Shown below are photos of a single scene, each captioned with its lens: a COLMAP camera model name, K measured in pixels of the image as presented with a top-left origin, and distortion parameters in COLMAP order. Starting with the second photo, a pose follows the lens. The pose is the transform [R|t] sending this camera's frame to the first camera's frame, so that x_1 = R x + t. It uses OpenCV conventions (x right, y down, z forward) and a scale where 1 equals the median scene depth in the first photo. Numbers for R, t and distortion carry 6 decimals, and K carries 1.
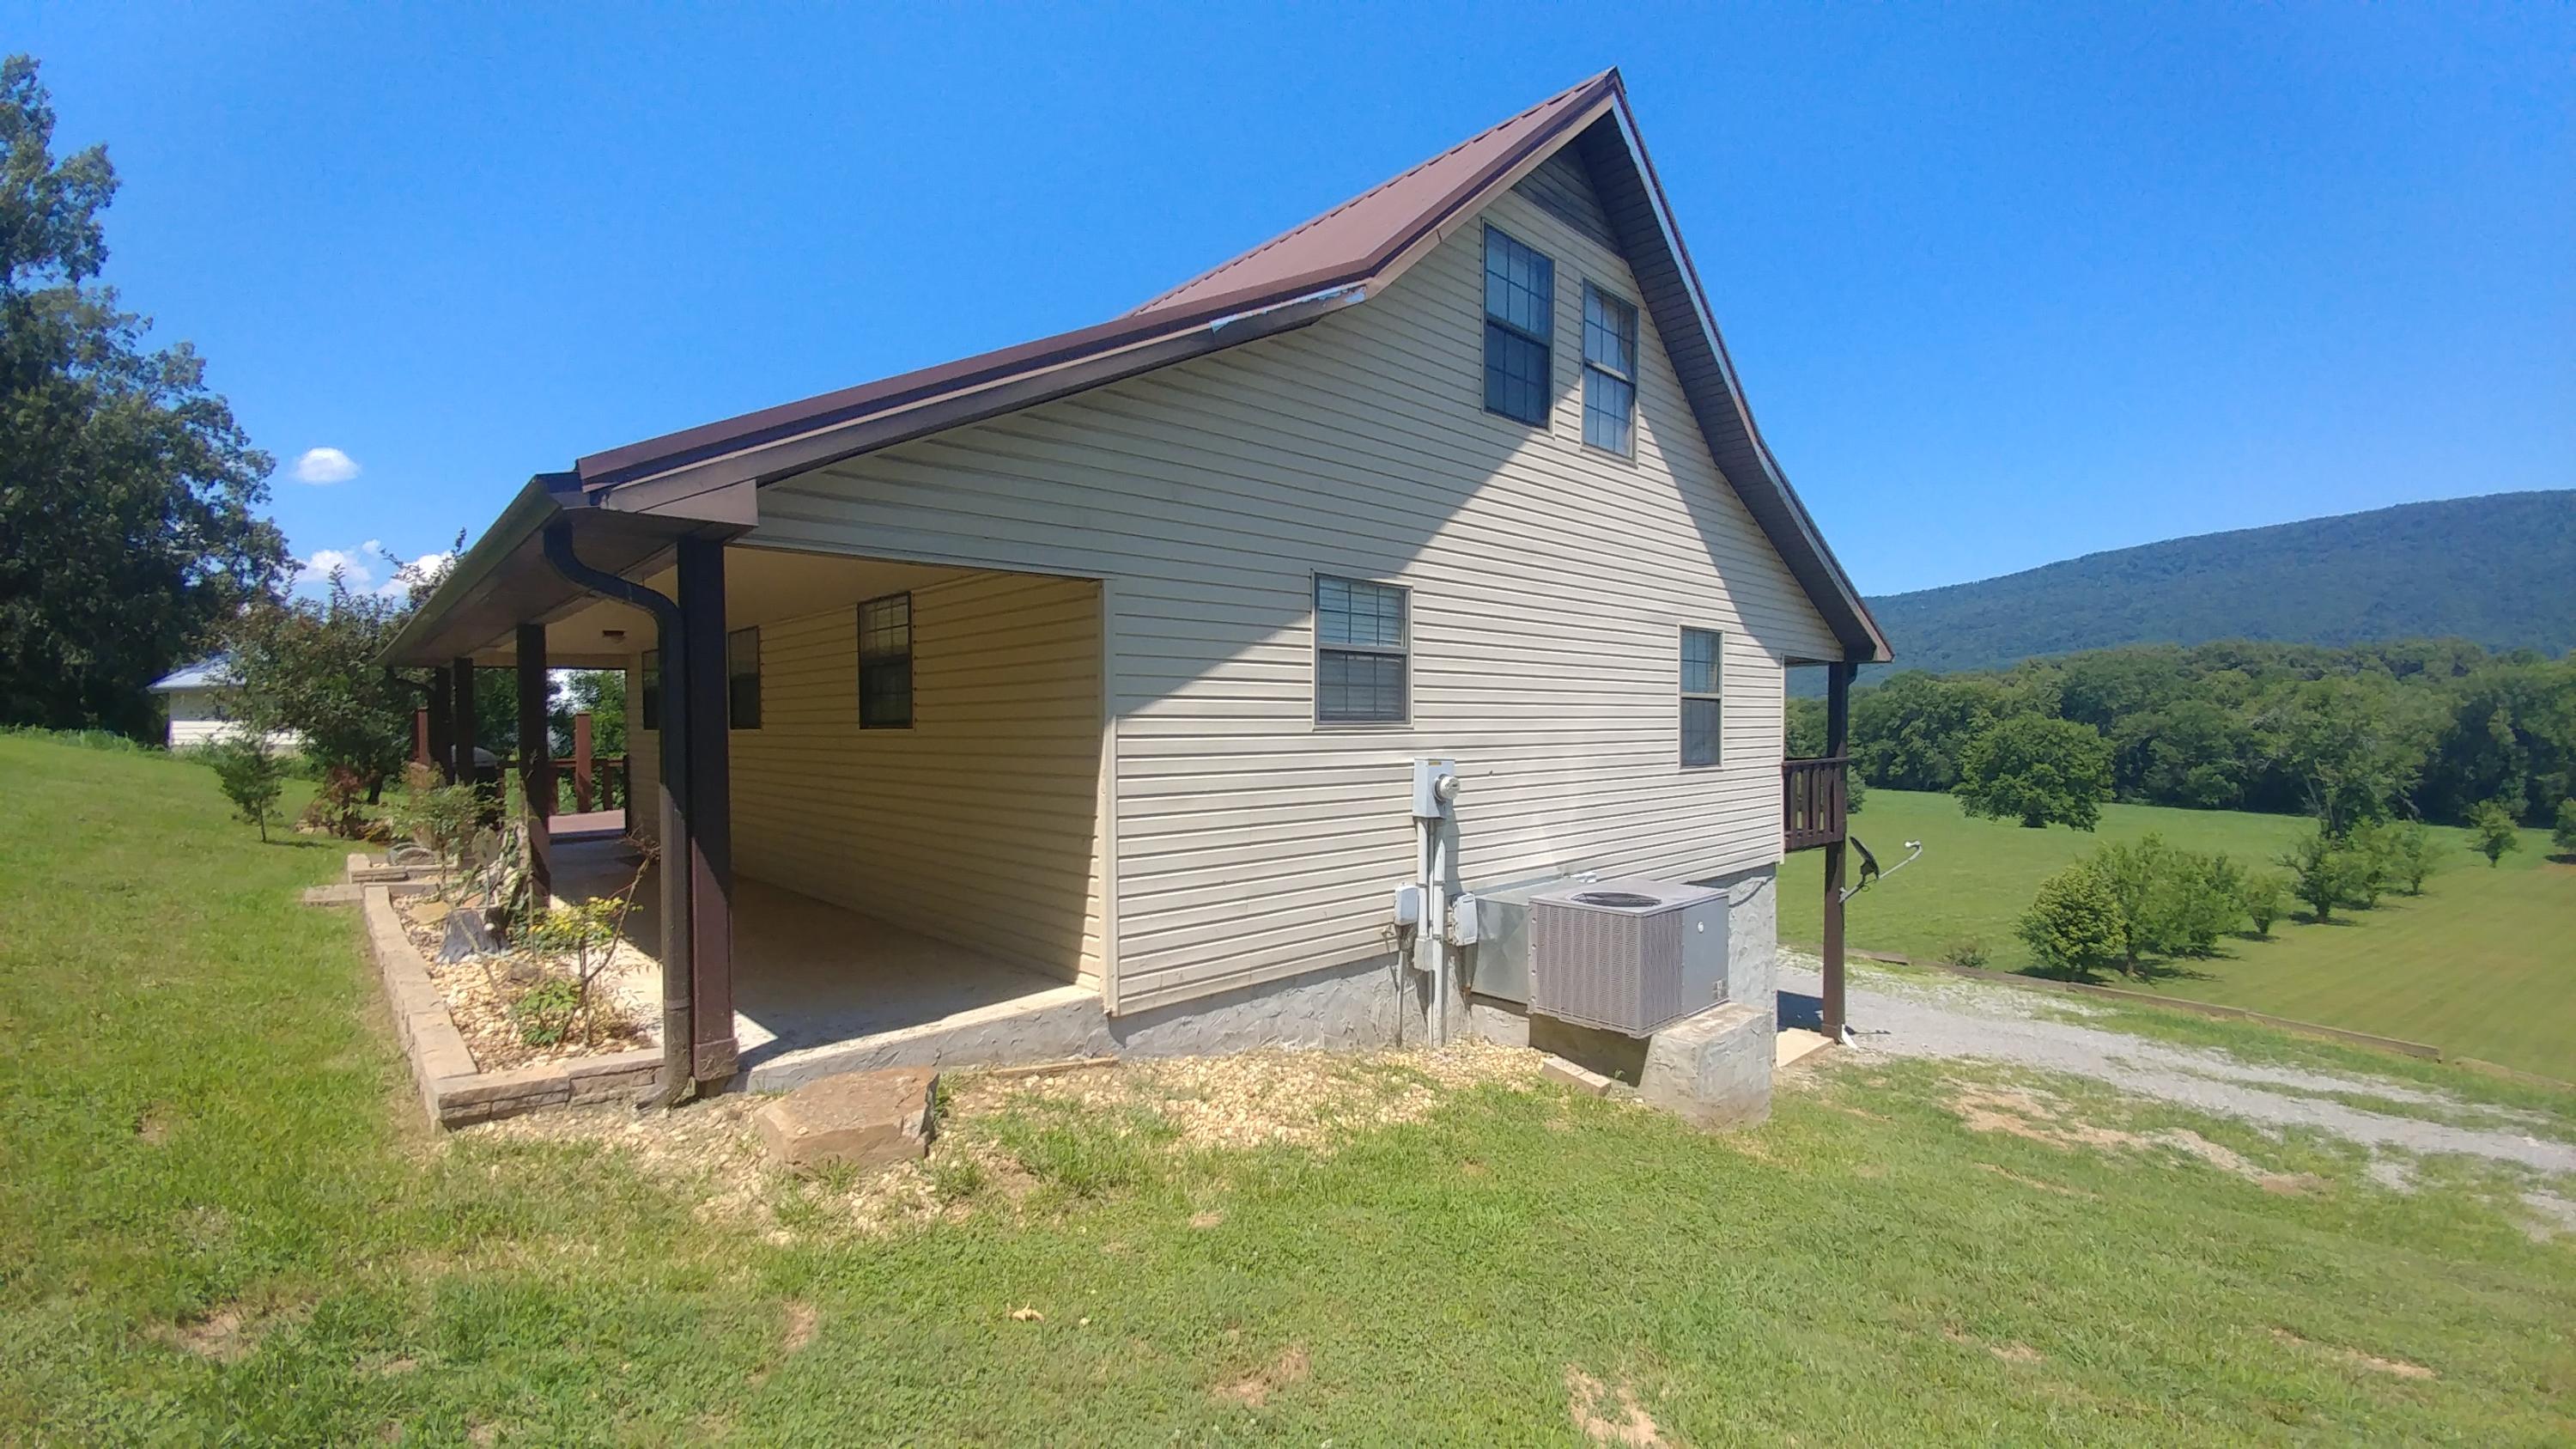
lens RADIAL K [[1038.2, 0, 1277.8], [0, 1038.2, 763.3], [0, 0, 1]] dist [0.021247, -0.039728]
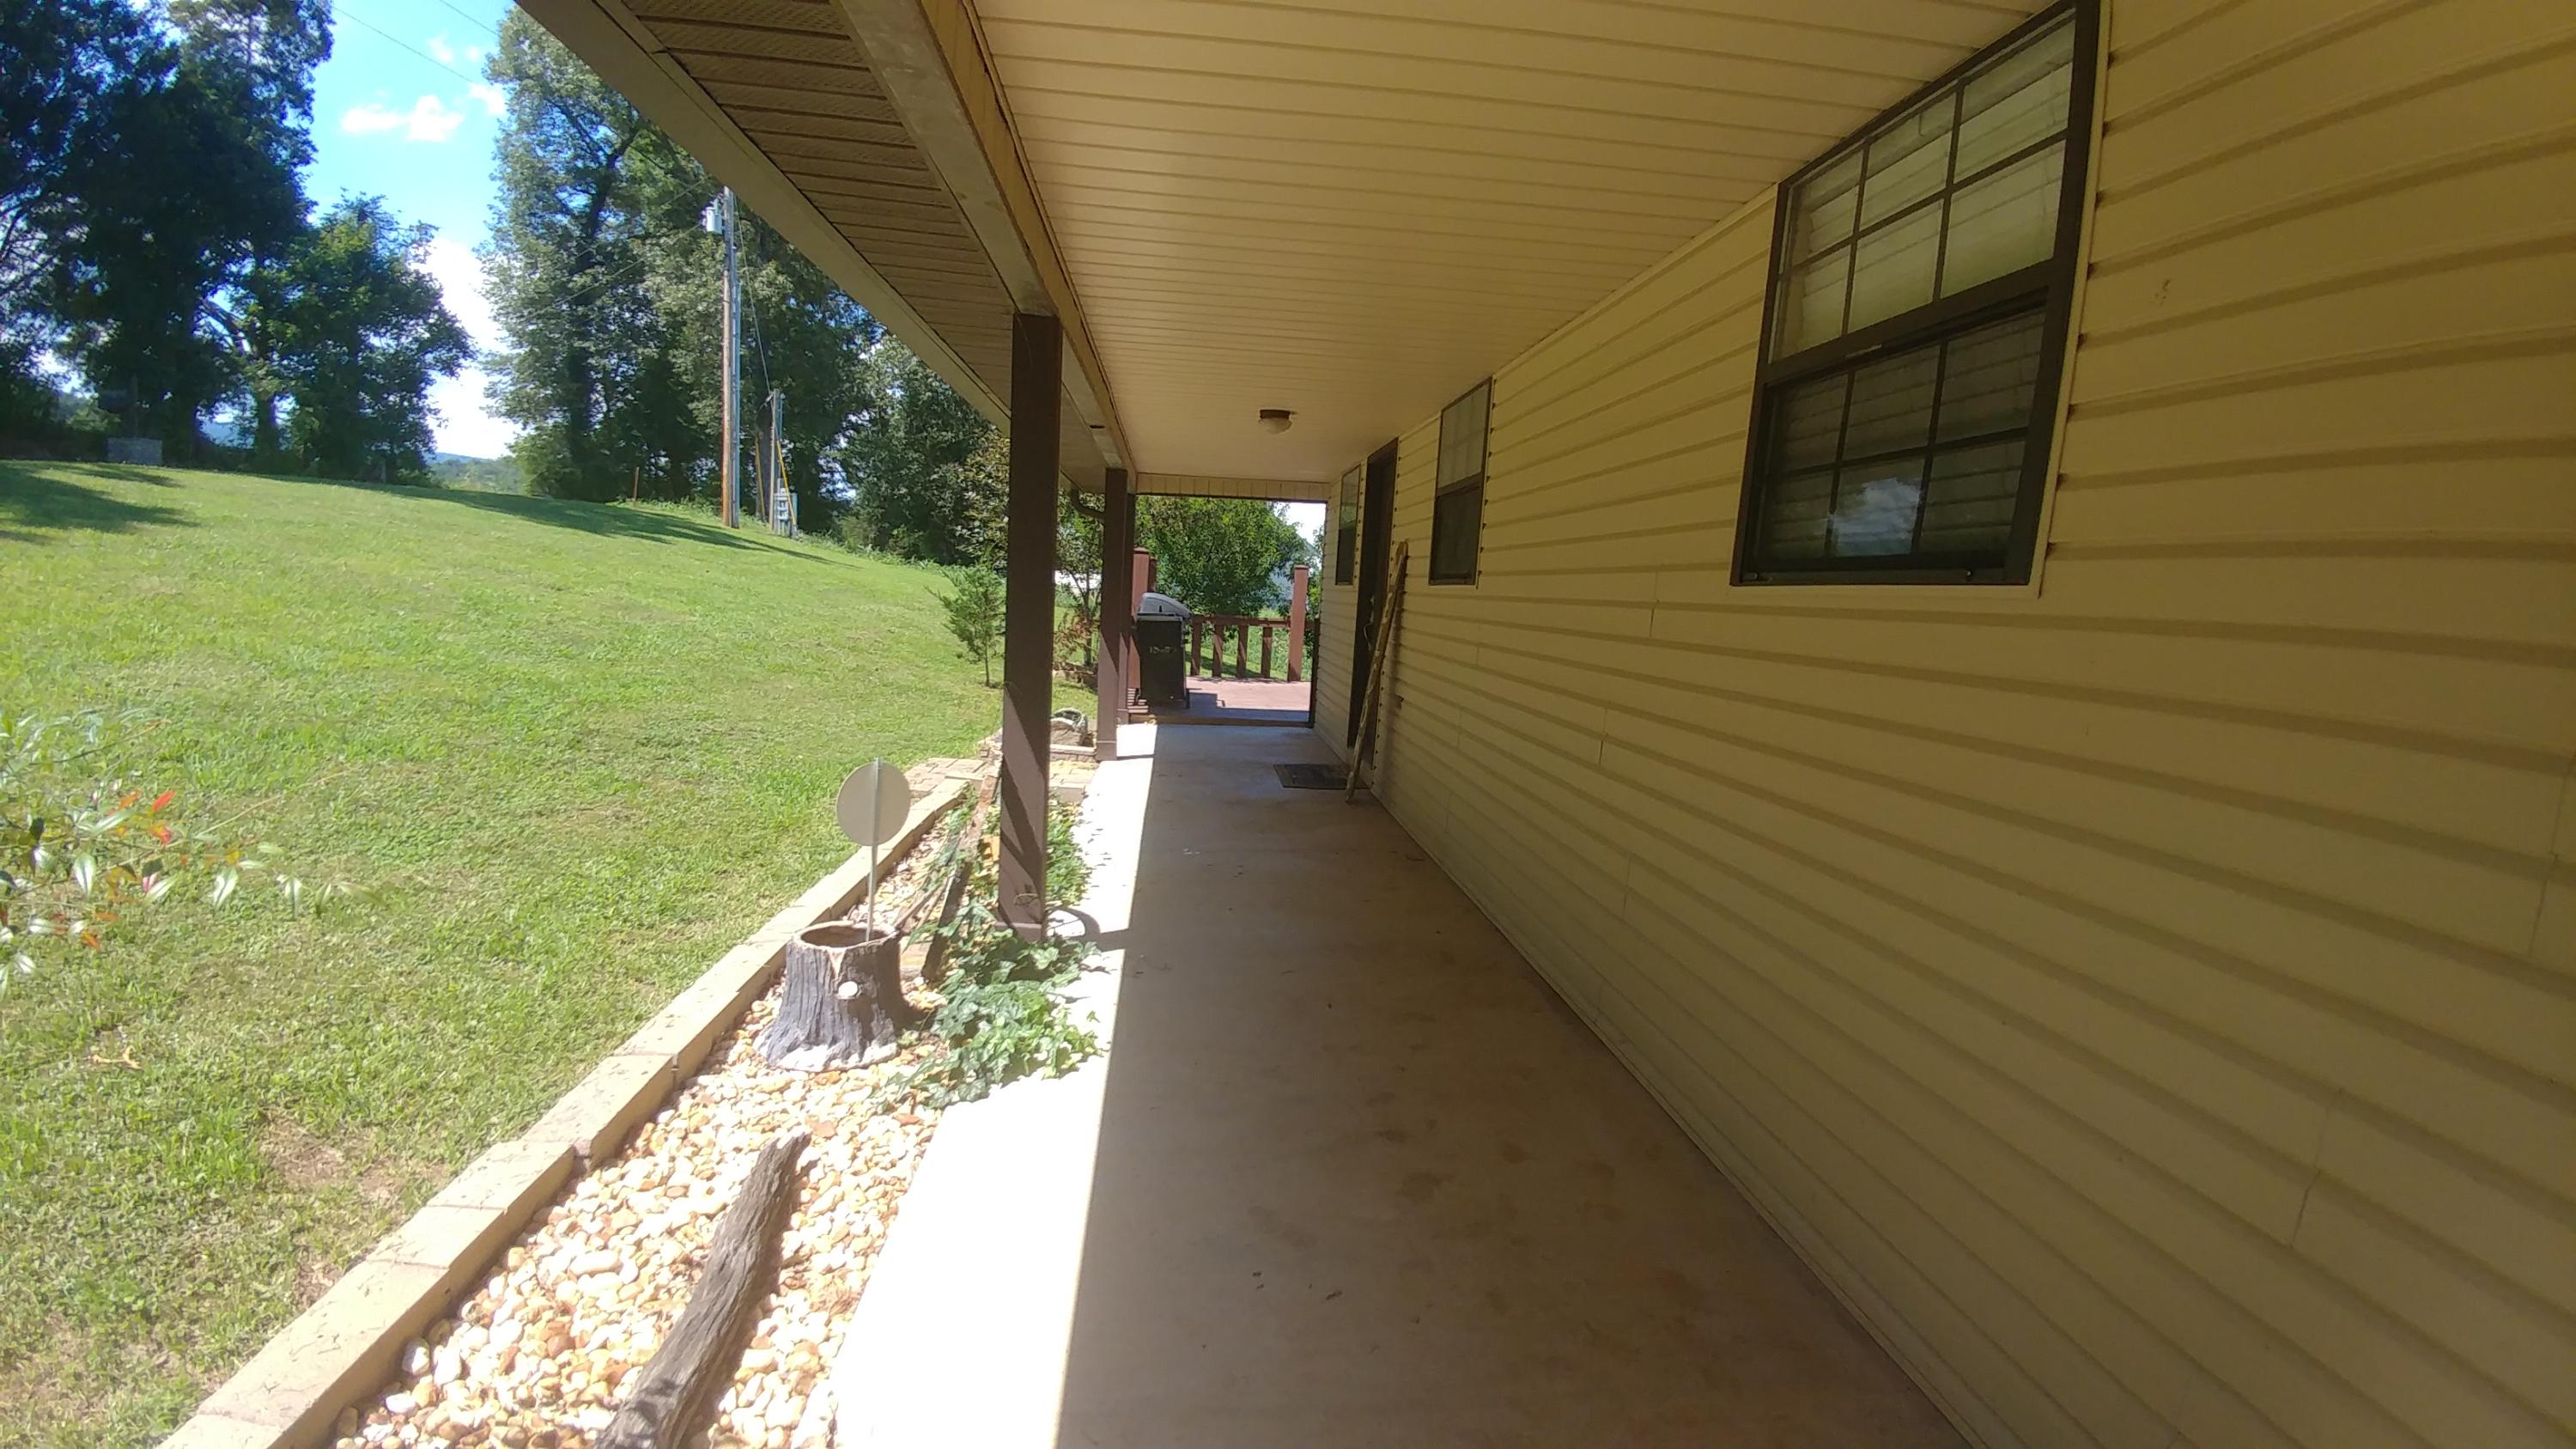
lens RADIAL K [[1038.2, 0, 1277.8], [0, 1038.2, 763.3], [0, 0, 1]] dist [0.021247, -0.039728]
pose [[0.794058, 0.145879, -0.590077, -0.256962], [-0.077890, 0.987191, 0.139237, -0.009017], [0.602830, -0.064601, 0.795250, 0.531166]]
